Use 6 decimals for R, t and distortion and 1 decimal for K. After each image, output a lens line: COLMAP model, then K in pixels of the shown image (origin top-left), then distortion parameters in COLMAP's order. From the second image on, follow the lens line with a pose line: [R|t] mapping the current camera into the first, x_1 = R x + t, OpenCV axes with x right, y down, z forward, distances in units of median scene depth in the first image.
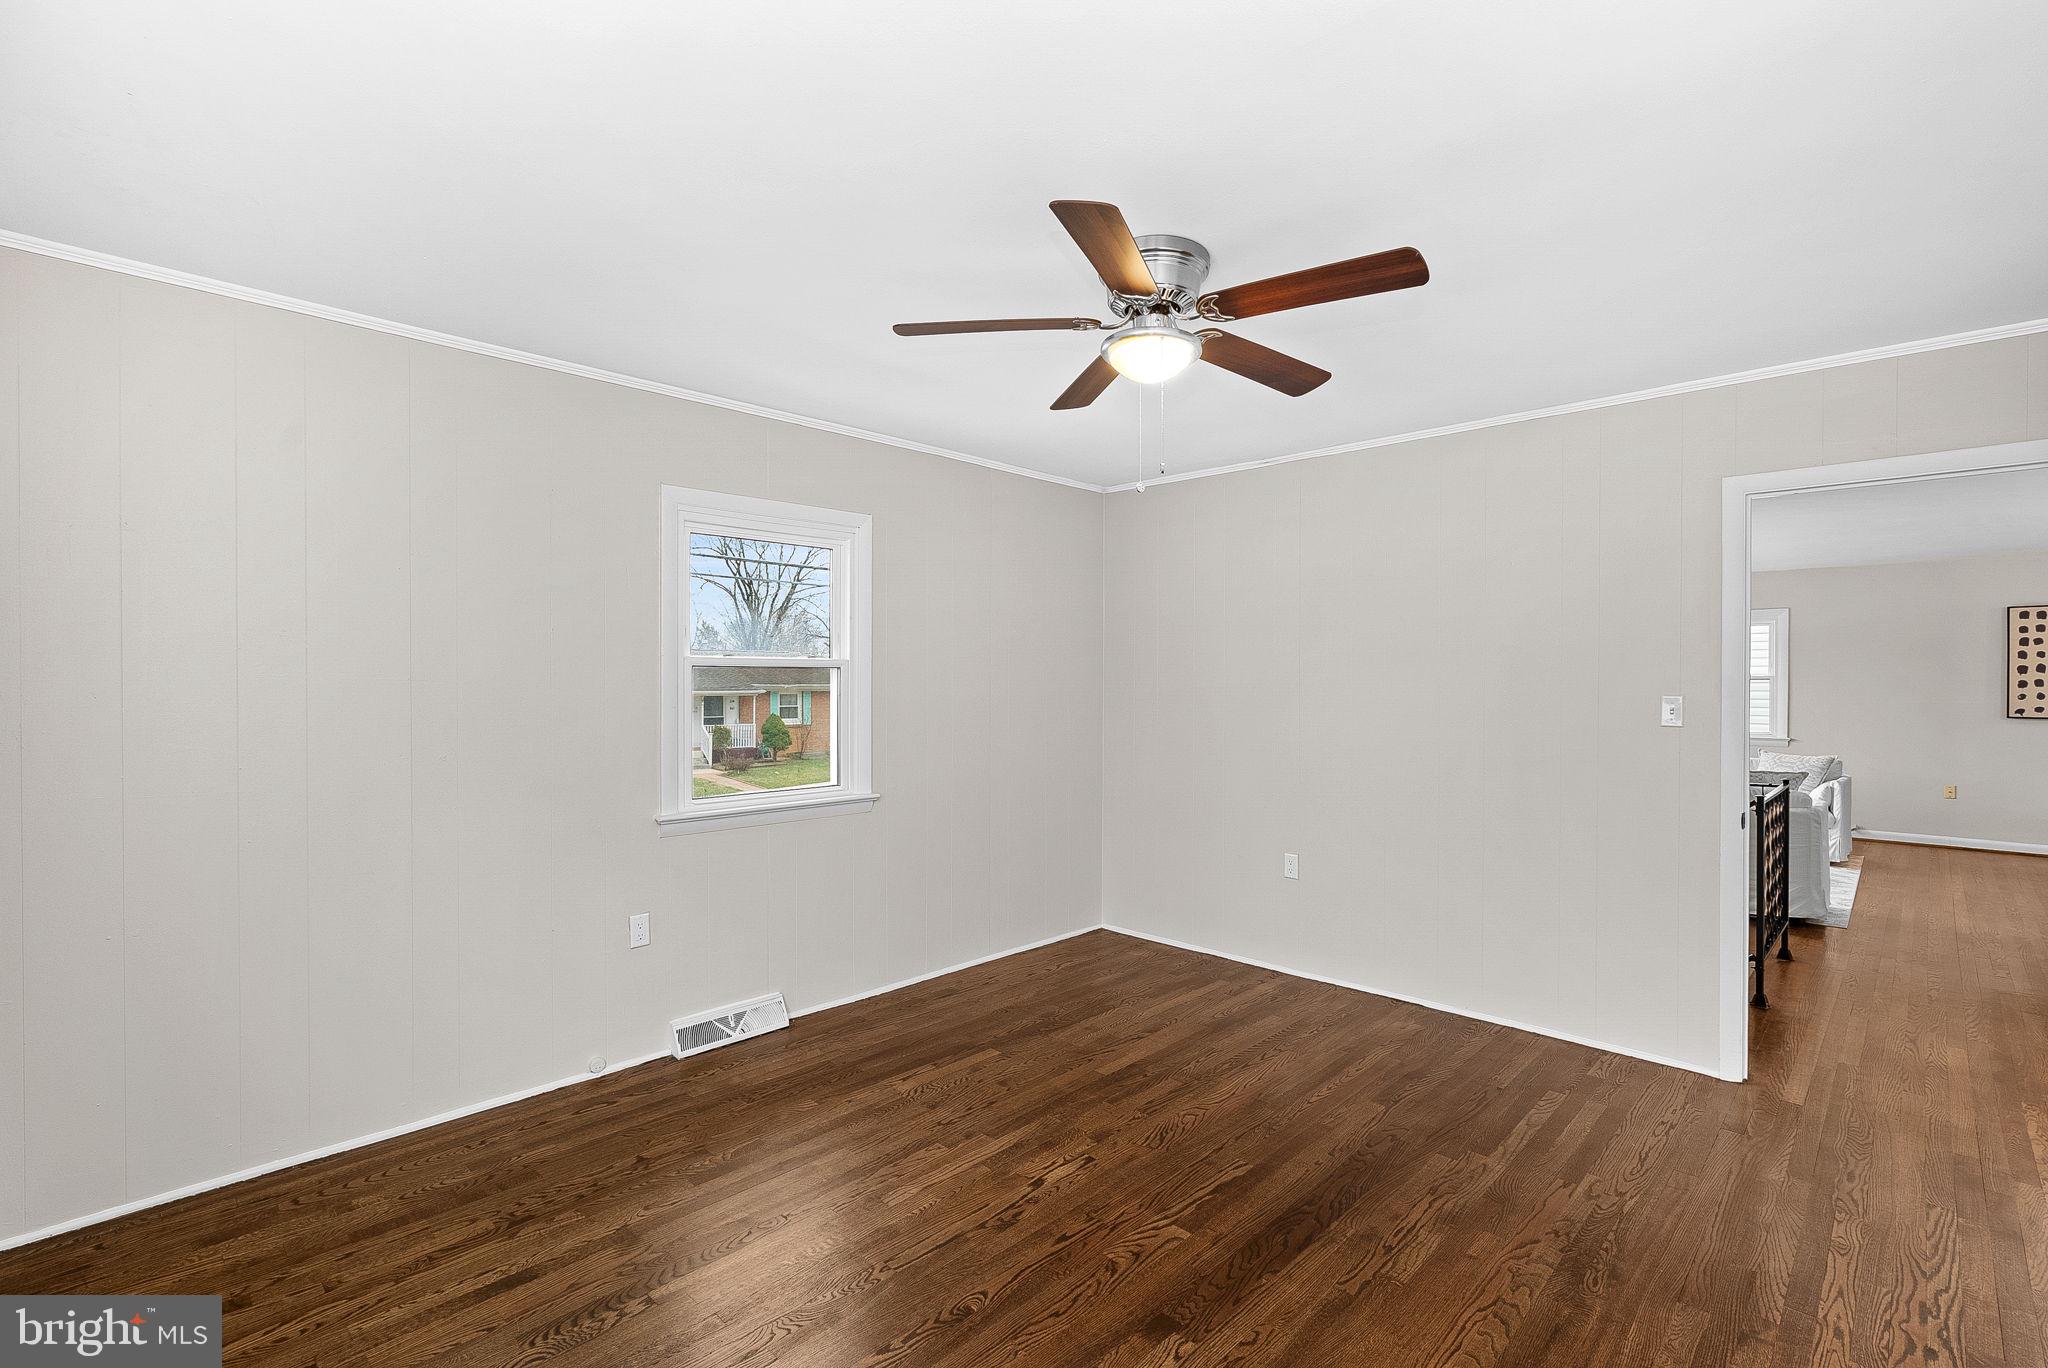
lens RADIAL K [[928.2, 0, 1025.2], [0, 928.2, 686.2], [0, 0, 1]] dist [-0.005457, 0.001260]
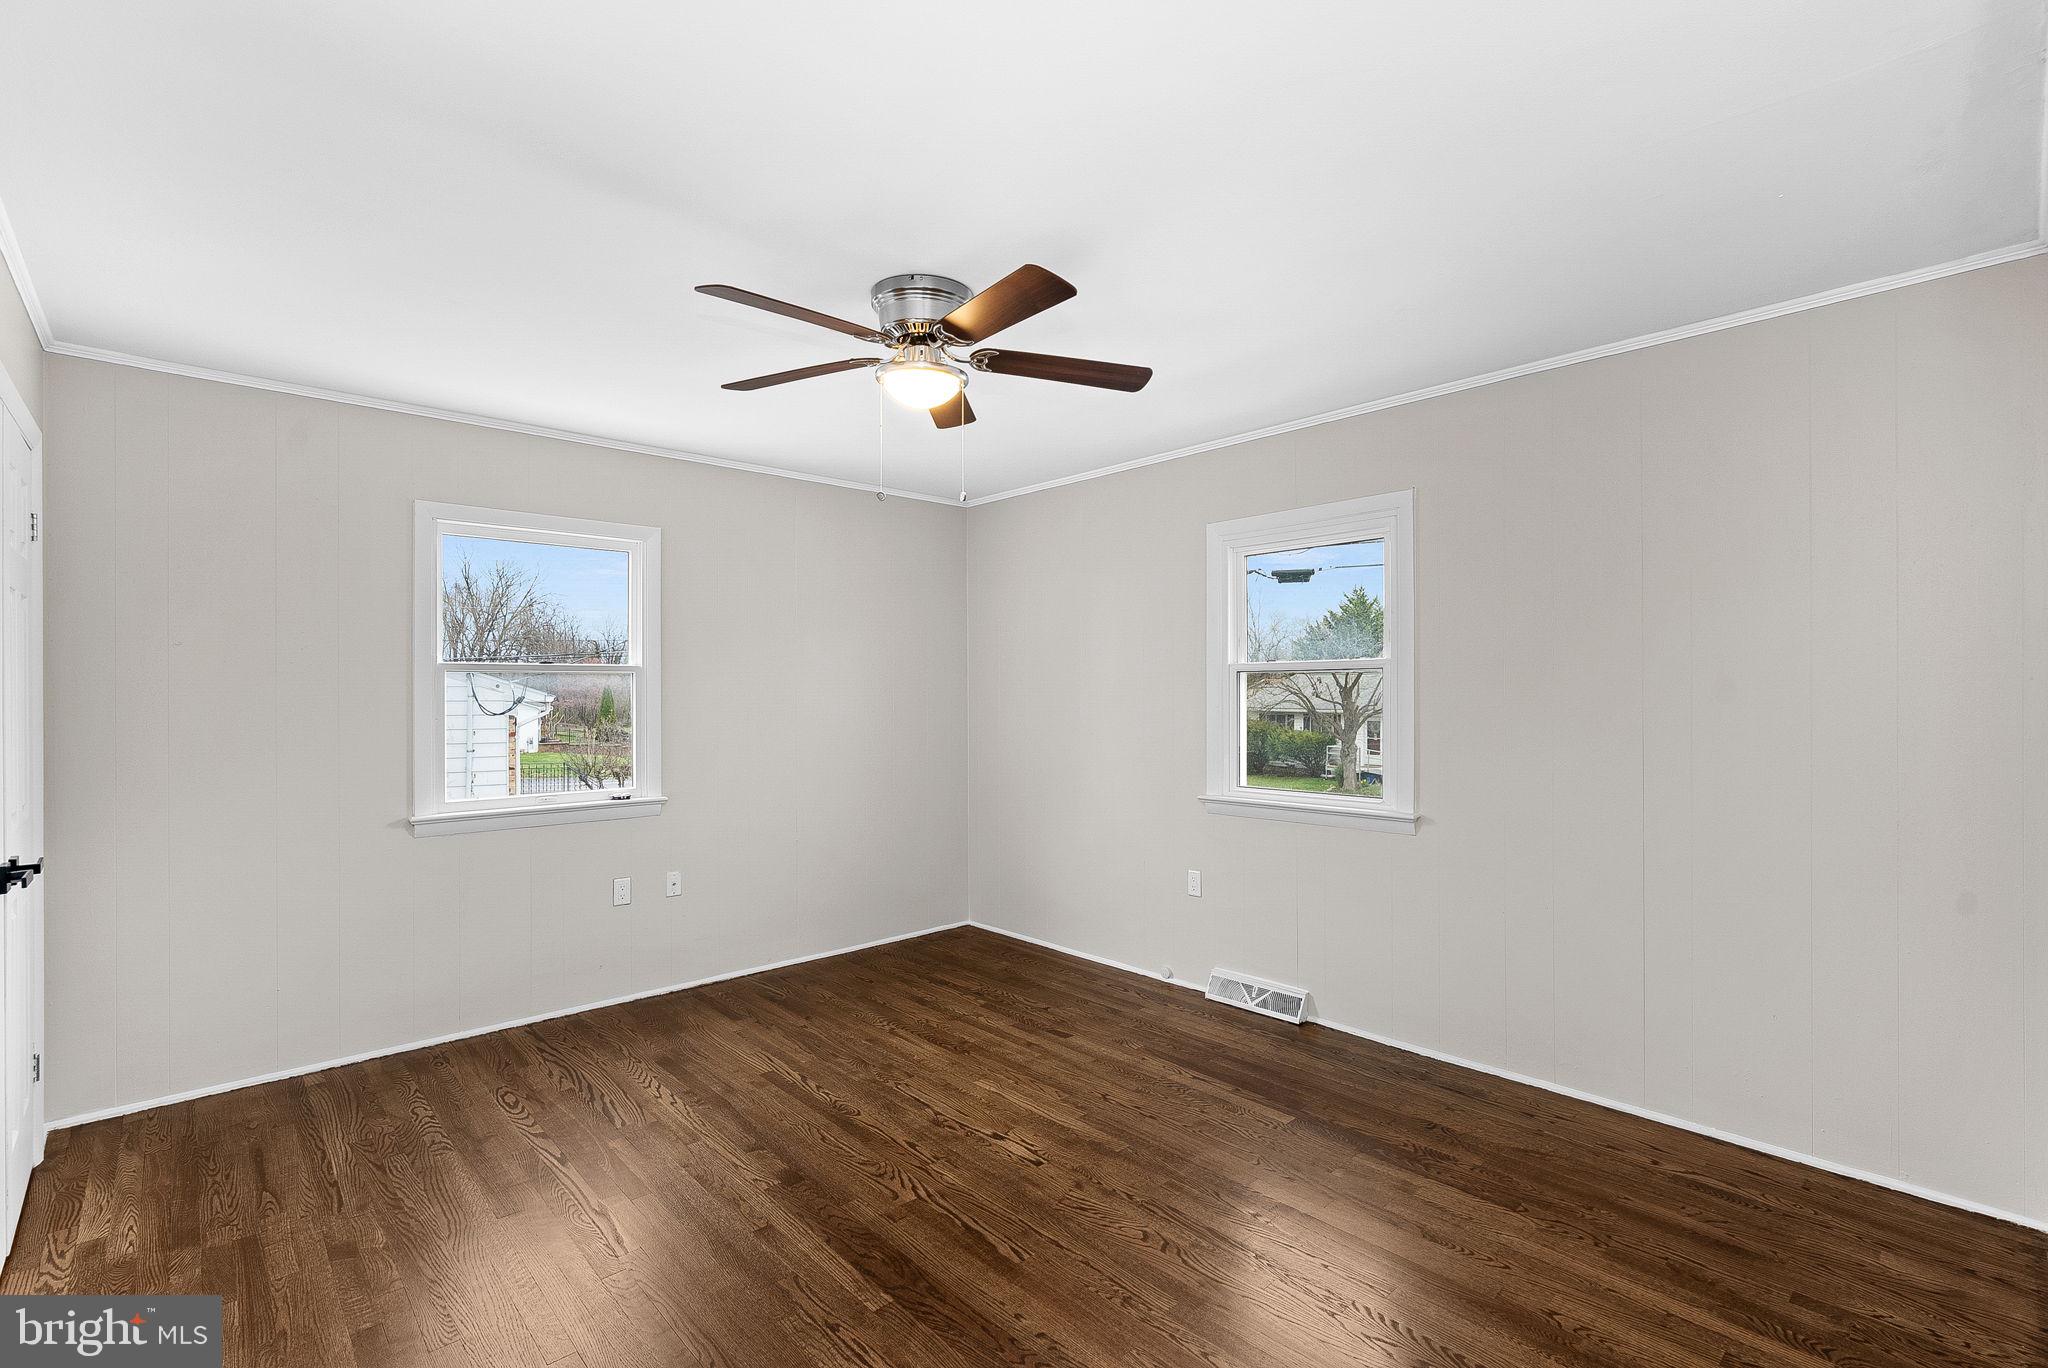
lens RADIAL K [[928.2, 0, 1022.7], [0, 928.2, 688.9], [0, 0, 1]] dist [-0.005457, 0.001260]
pose [[-0.051686, -0.002732, -0.998660, 0.875908], [-0.000901, 0.999996, -0.002689, 0.002968], [0.998663, 0.000761, -0.051689, 0.850276]]
